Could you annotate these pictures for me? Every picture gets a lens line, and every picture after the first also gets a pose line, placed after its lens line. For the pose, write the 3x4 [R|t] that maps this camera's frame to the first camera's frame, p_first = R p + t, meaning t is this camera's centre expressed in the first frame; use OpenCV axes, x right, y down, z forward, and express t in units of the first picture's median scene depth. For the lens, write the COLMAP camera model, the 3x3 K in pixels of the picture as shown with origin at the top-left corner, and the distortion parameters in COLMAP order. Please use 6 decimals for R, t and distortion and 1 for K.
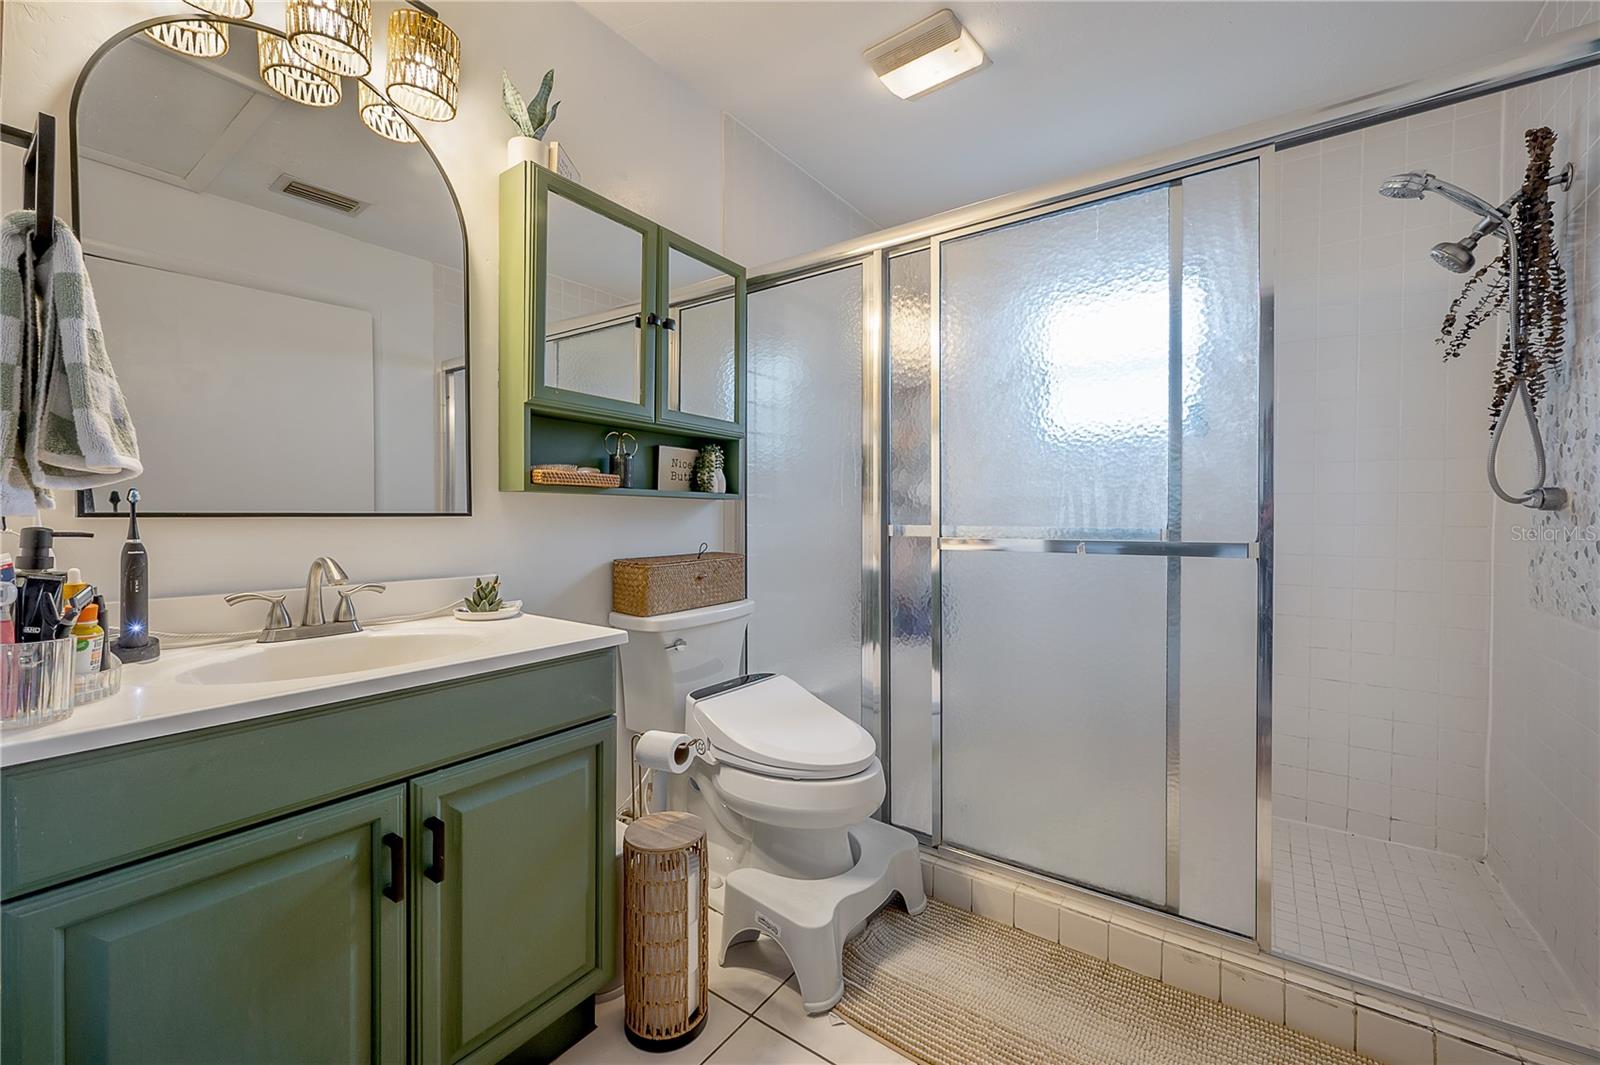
lens RADIAL K [[639.2, 0, 808.4], [0, 639.2, 524.8], [0, 0, 1]] dist [0.003503, 0.000487]
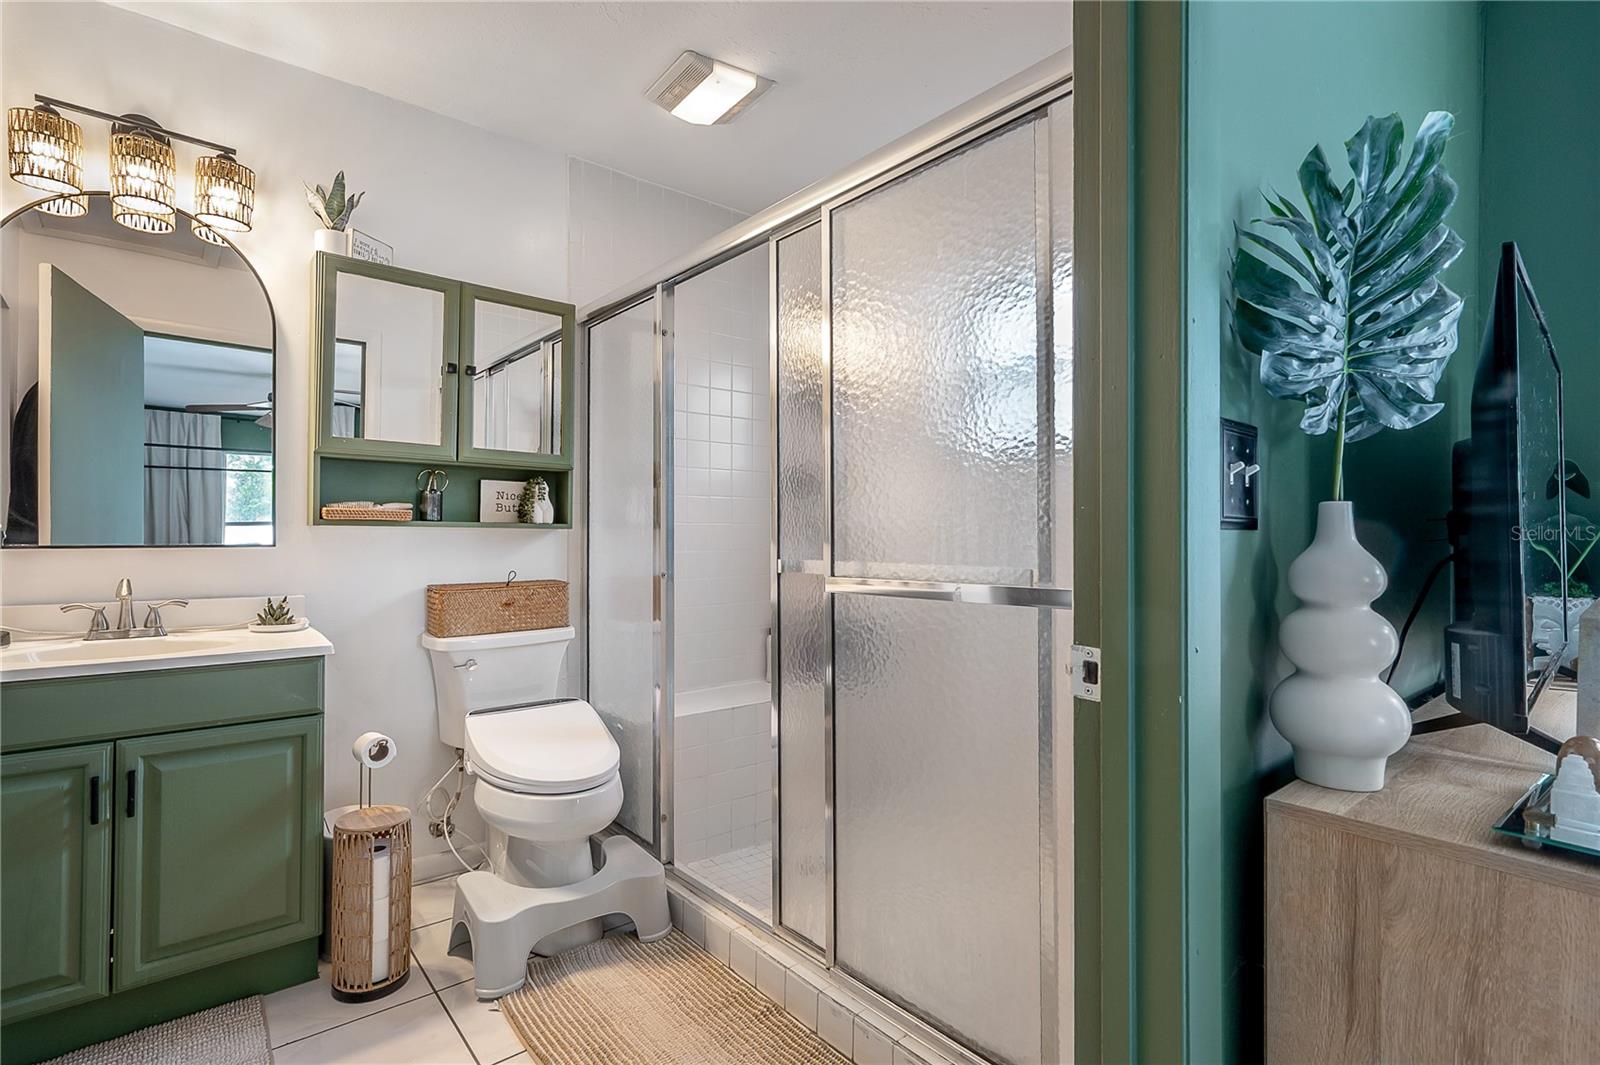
lens RADIAL K [[781.7, 0, 800.0], [0, 781.7, 532.5], [0, 0, 1]] dist [0.000572, 0.000147]
pose [[0.961978, -0.002783, -0.273113, 0.795318], [-0.003279, 0.999758, -0.021738, -0.010851], [0.273108, 0.021807, 0.961736, -0.143303]]
